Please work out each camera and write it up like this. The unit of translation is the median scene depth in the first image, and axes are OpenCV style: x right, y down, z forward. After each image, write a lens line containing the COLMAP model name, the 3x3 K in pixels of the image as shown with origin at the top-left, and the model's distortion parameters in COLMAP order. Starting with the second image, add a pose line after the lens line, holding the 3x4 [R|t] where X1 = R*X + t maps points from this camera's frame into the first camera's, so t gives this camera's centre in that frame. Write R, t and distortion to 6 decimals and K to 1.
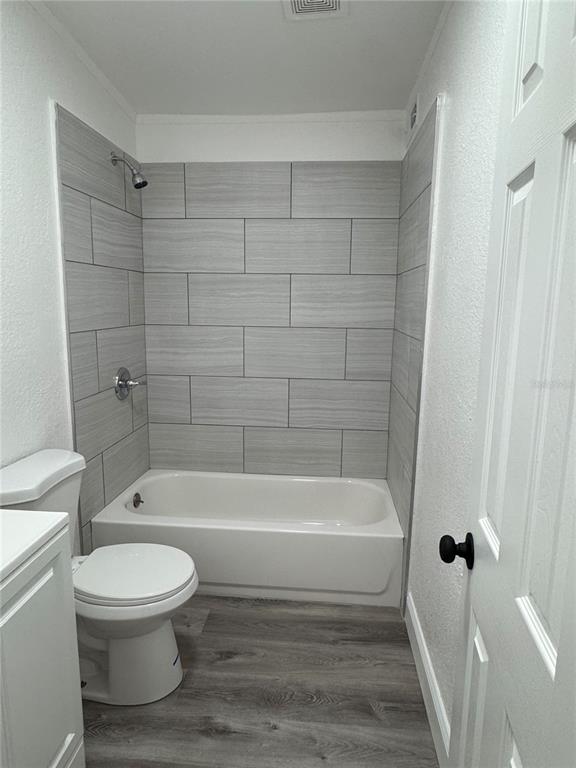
lens RADIAL K [[454.9, 0, 288.0], [0, 454.9, 384.0], [0, 0, 1]] dist [-0.003038, 0.001230]
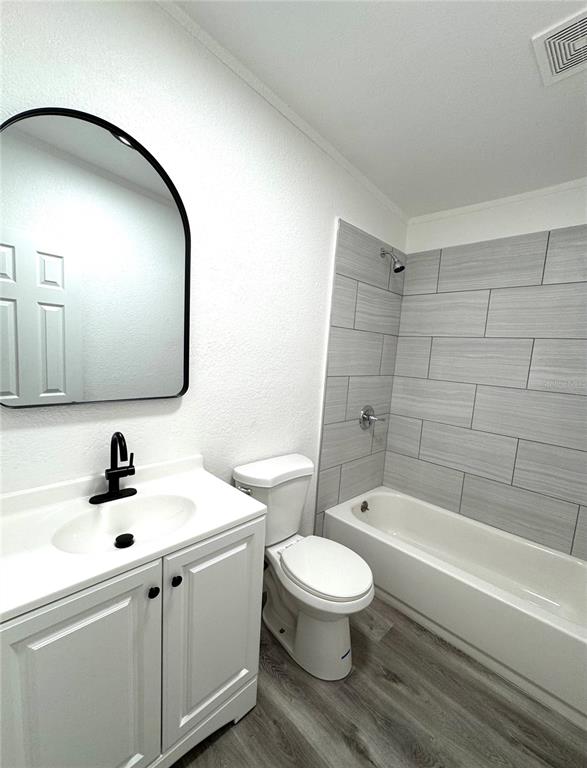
lens RADIAL K [[325.6, 0, 295.6], [0, 325.6, 394.7], [0, 0, 1]] dist [-0.000195, 0.000683]
pose [[0.773549, 0.119362, -0.622395, 0.065617], [-0.163171, 0.986504, -0.013609, -0.019996], [0.612371, 0.112084, 0.782585, 0.116168]]
